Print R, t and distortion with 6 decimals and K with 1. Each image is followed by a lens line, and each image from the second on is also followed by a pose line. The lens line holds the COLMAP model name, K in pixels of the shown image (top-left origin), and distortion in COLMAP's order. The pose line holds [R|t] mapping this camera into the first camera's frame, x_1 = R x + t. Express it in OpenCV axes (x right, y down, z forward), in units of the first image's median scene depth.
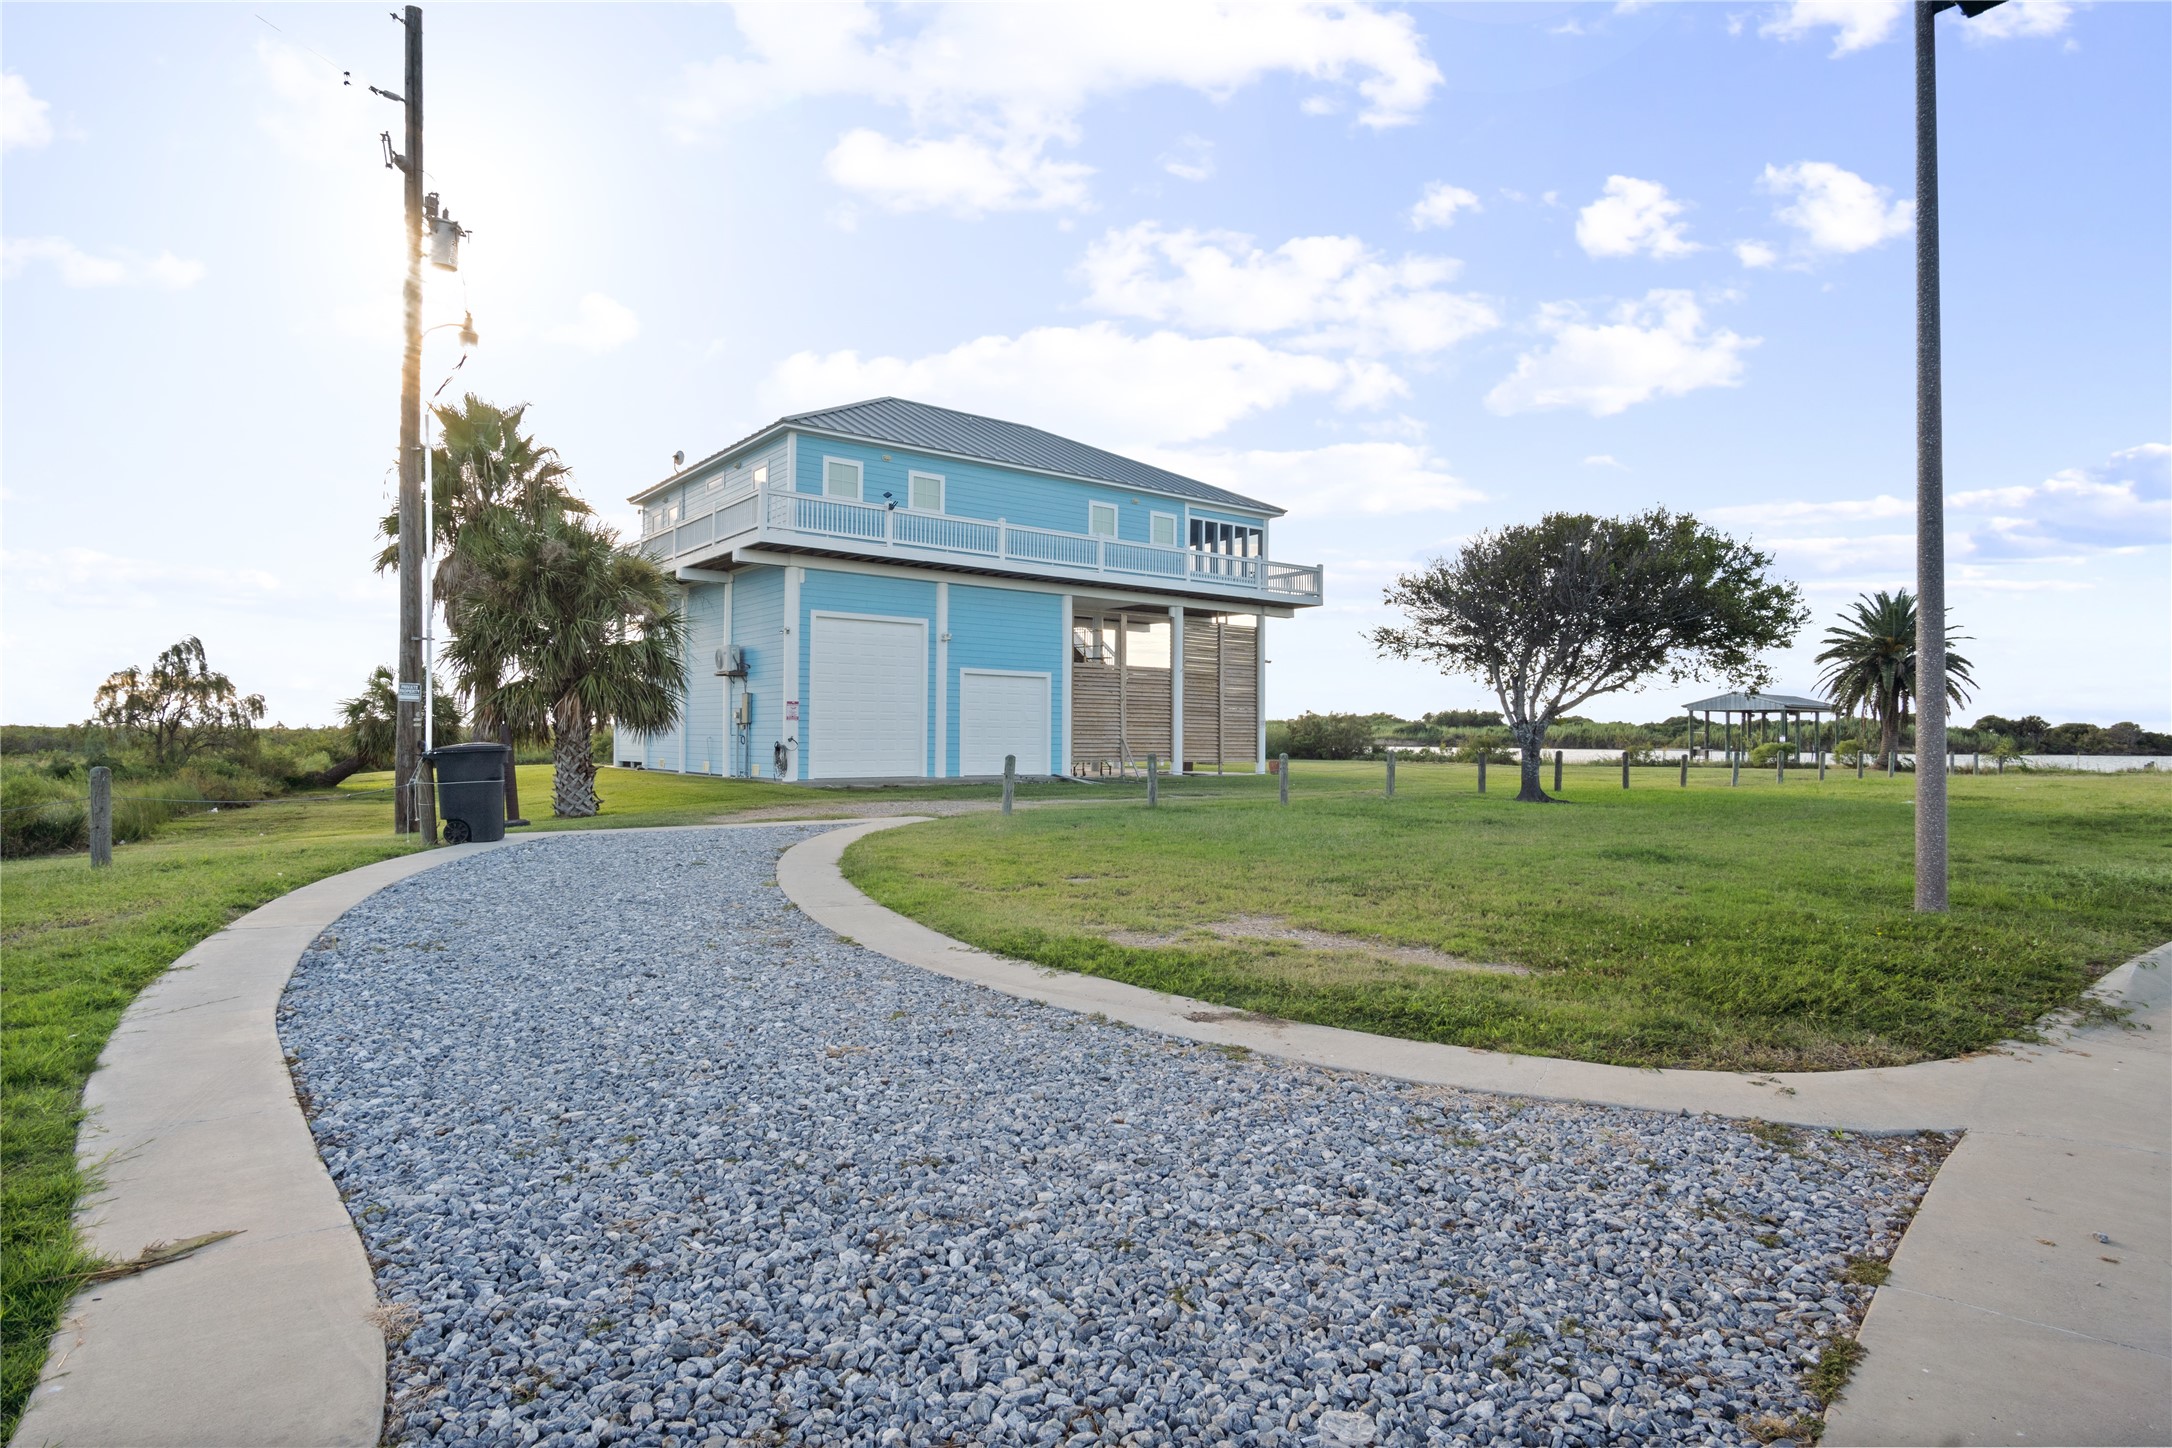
lens RADIAL K [[1162.5, 0, 1091.2], [0, 1162.5, 726.9], [0, 0, 1]] dist [-0.033792, 0.009303]
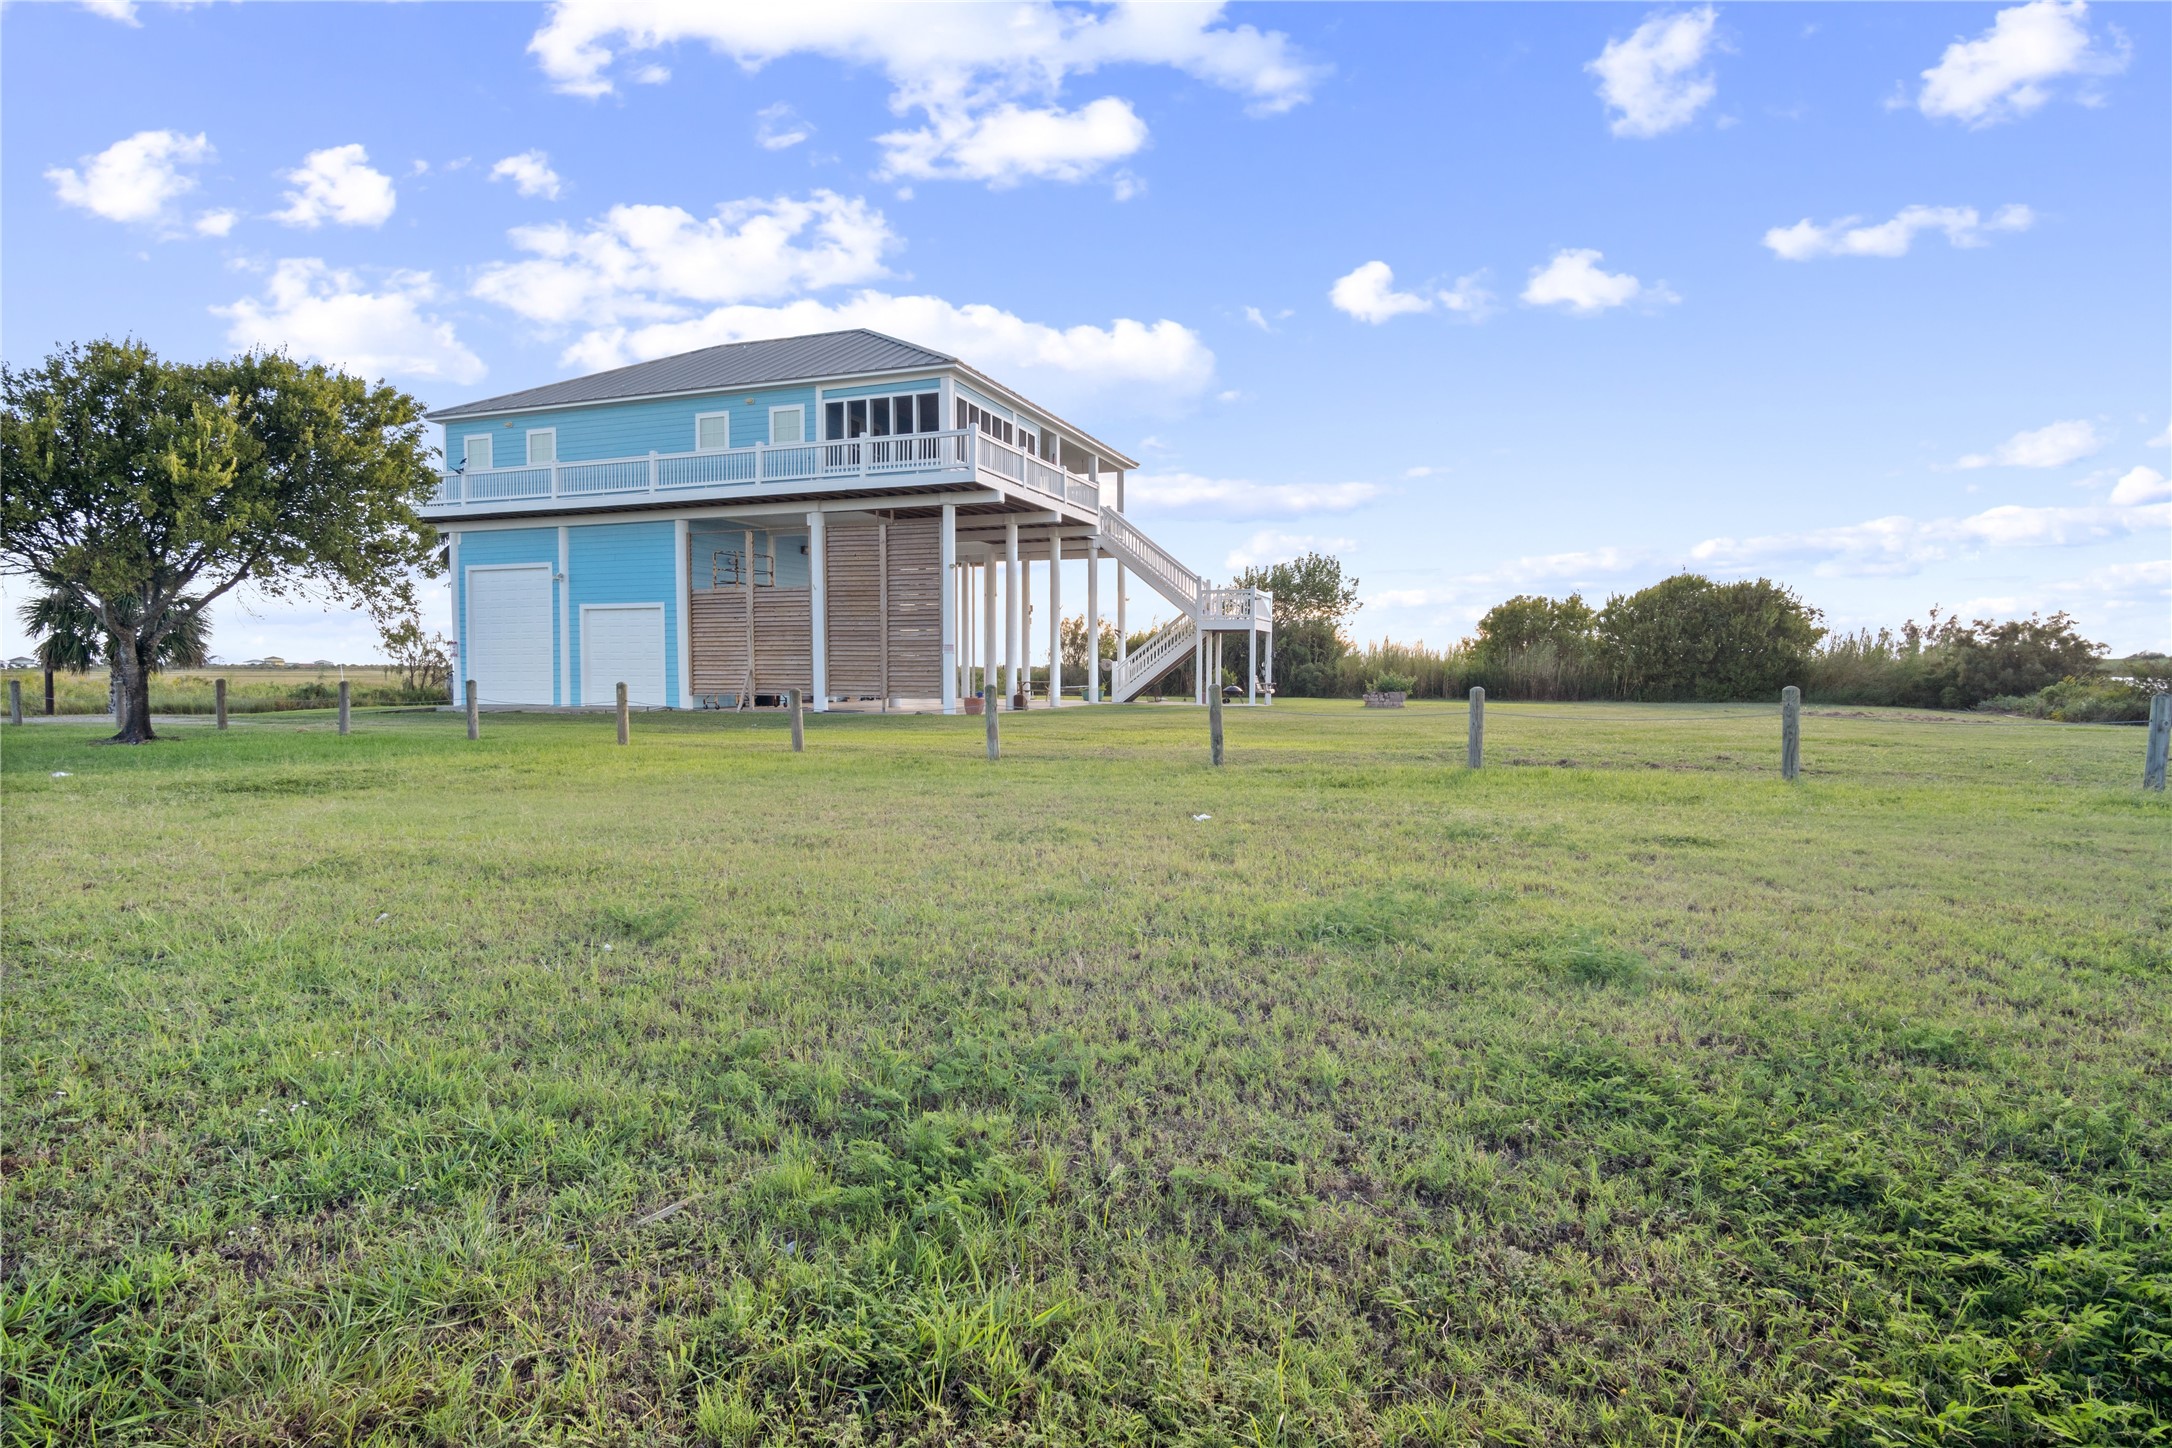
lens RADIAL K [[1162.5, 0, 1091.2], [0, 1162.5, 726.9], [0, 0, 1]] dist [-0.033792, 0.009303]
pose [[0.531925, 0.034962, -0.846069, 1.035507], [0.010357, 0.998804, 0.047785, 0.016522], [0.846728, -0.034180, 0.530927, 0.822984]]
